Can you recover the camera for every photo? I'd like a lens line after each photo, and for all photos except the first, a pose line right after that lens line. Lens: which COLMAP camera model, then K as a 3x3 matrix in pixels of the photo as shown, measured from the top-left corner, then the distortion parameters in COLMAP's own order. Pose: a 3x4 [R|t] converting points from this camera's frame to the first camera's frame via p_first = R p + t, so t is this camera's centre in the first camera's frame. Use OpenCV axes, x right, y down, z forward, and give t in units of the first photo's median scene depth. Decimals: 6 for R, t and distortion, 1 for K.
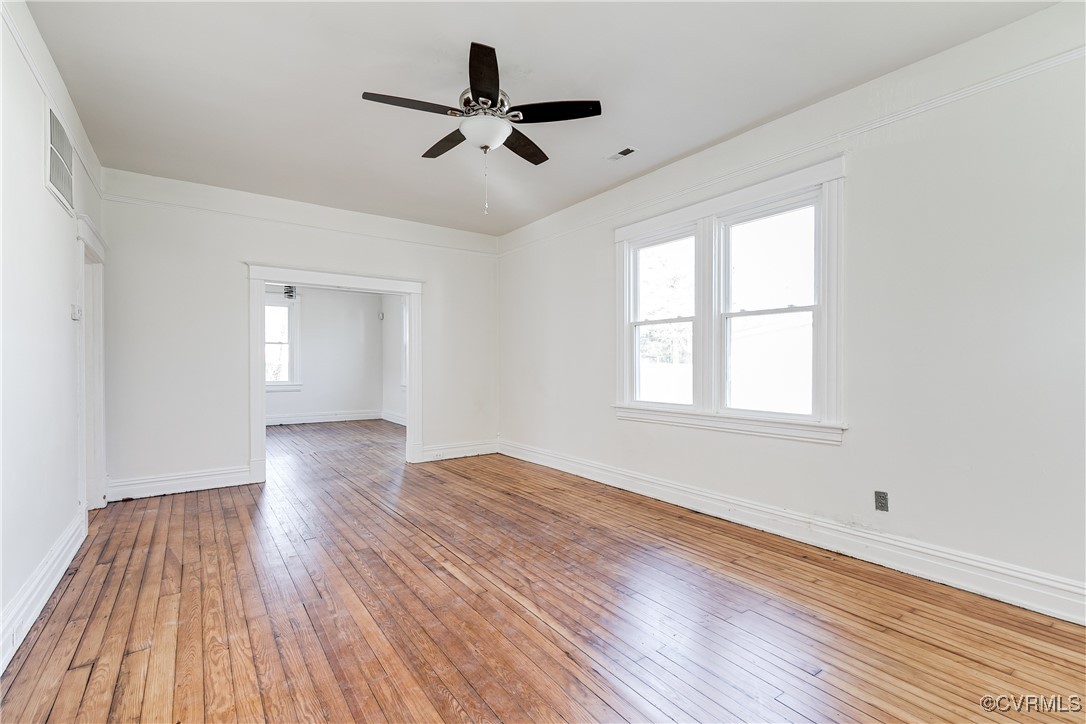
lens RADIAL K [[498.8, 0, 553.9], [0, 498.8, 364.1], [0, 0, 1]] dist [0.013970, -0.000576]
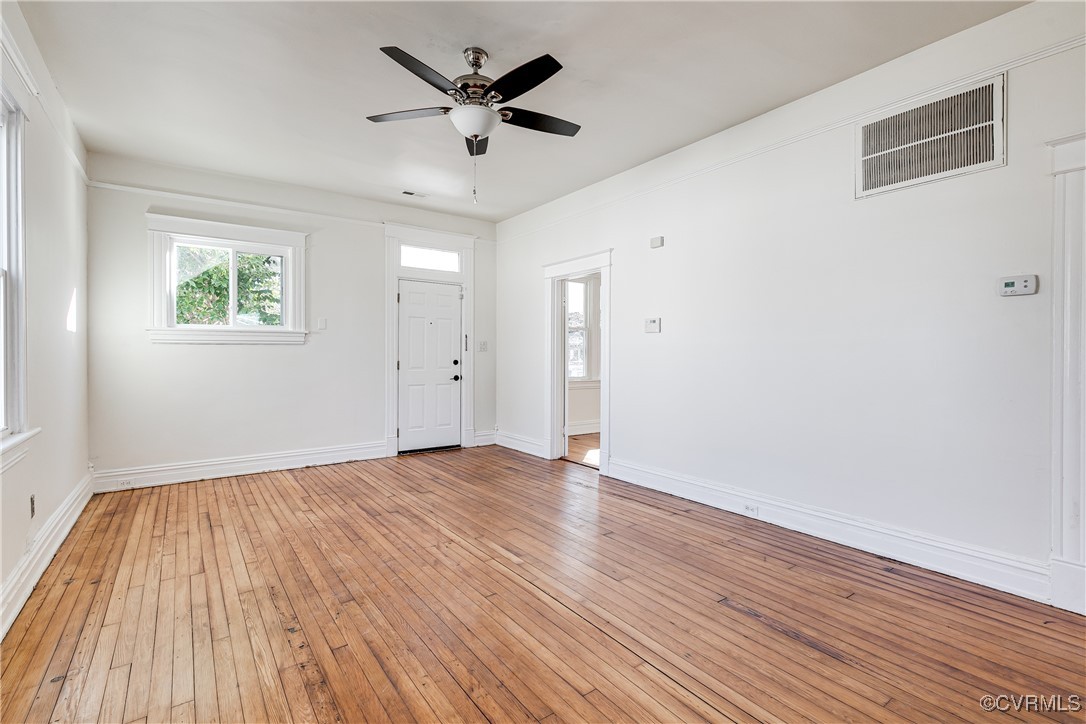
lens RADIAL K [[498.8, 0, 561.8], [0, 498.8, 351.6], [0, 0, 1]] dist [0.013970, -0.000576]
pose [[-0.999745, 0.001202, -0.022551, -0.209167], [0.001248, 0.999997, -0.002025, -0.001242], [0.022548, -0.002053, -0.999744, 1.466255]]
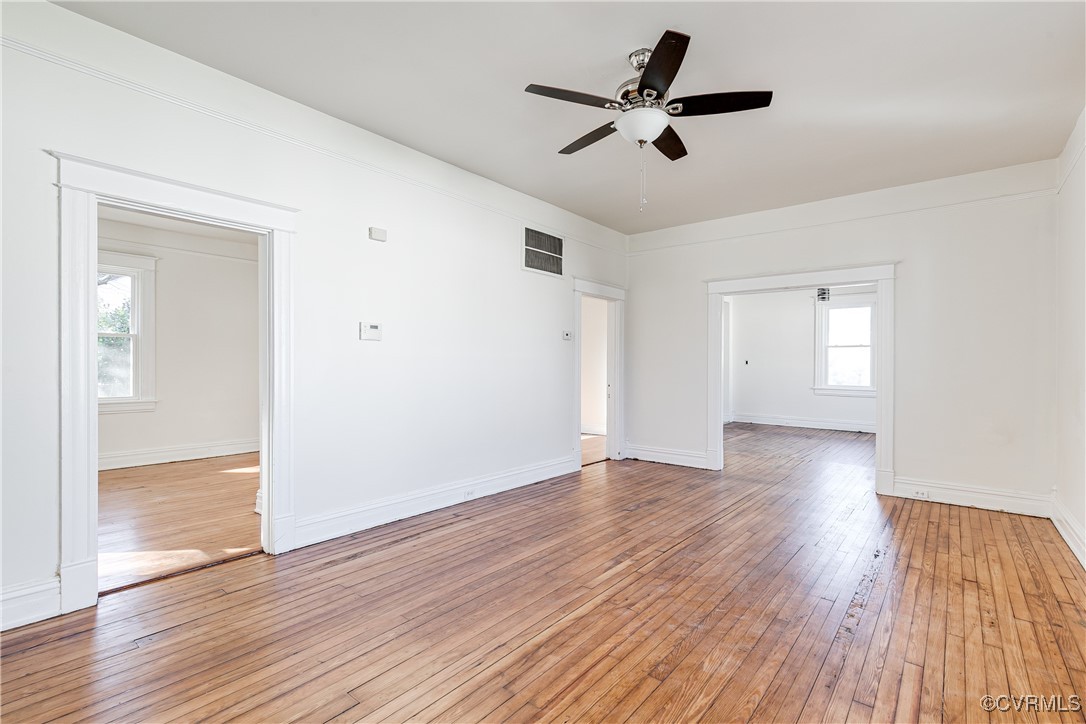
lens RADIAL K [[498.8, 0, 538.7], [0, 498.8, 365.9], [0, 0, 1]] dist [0.013970, -0.000576]
pose [[0.244278, 0.005814, -0.969688, 0.546662], [-0.009709, 0.999947, 0.003550, -0.004171], [0.969657, 0.008548, 0.244321, 0.421054]]
